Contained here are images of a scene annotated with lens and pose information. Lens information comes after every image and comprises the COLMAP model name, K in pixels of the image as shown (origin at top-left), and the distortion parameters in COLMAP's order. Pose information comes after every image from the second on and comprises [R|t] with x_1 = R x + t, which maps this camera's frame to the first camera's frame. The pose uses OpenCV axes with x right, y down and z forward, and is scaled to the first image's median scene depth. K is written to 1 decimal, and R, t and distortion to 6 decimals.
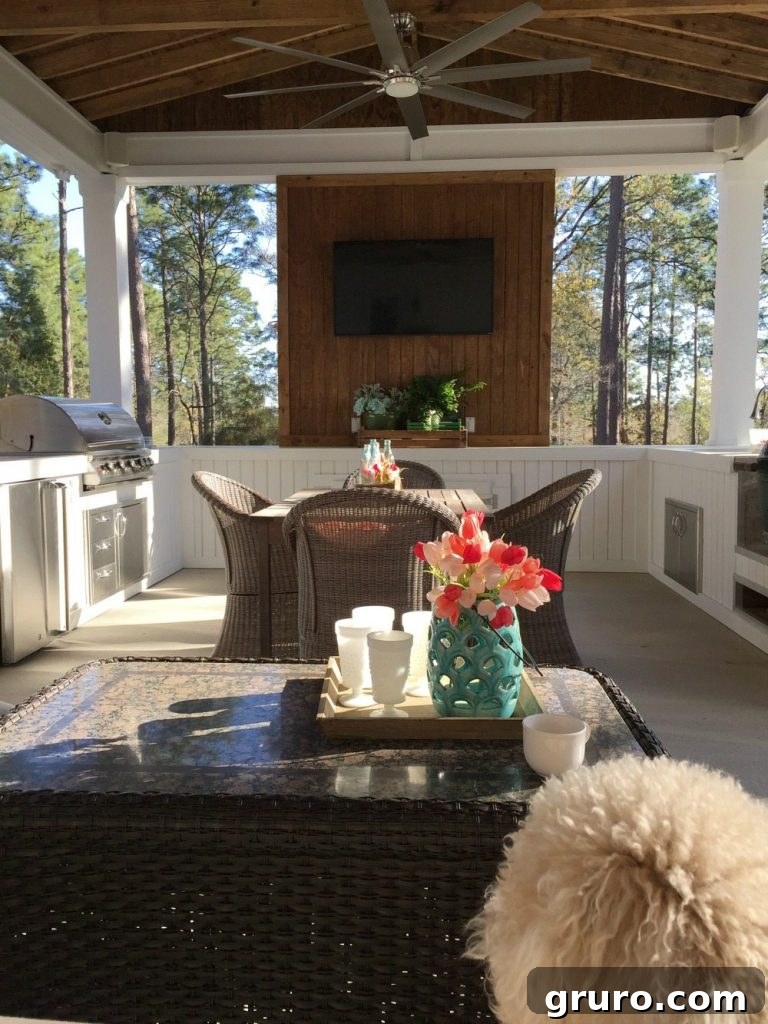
lens RADIAL K [[840.0, 0, 384.0], [0, 840.0, 512.0], [0, 0, 1]] dist [0.051086, -0.008048]
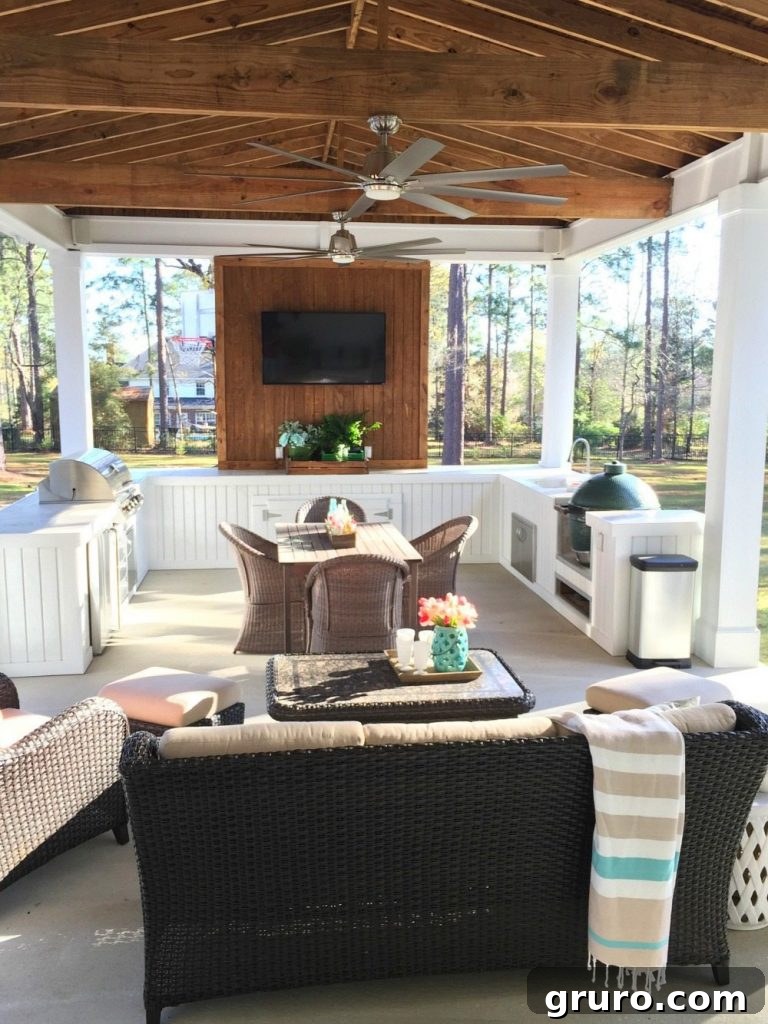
lens RADIAL K [[840.0, 0, 384.0], [0, 840.0, 512.0], [0, 0, 1]] dist [0.051086, -0.008048]
pose [[0.983874, -0.018636, 0.177891, -0.110231], [0.010383, 0.998831, 0.047214, -0.075130], [-0.178563, -0.044605, 0.982917, -0.298062]]
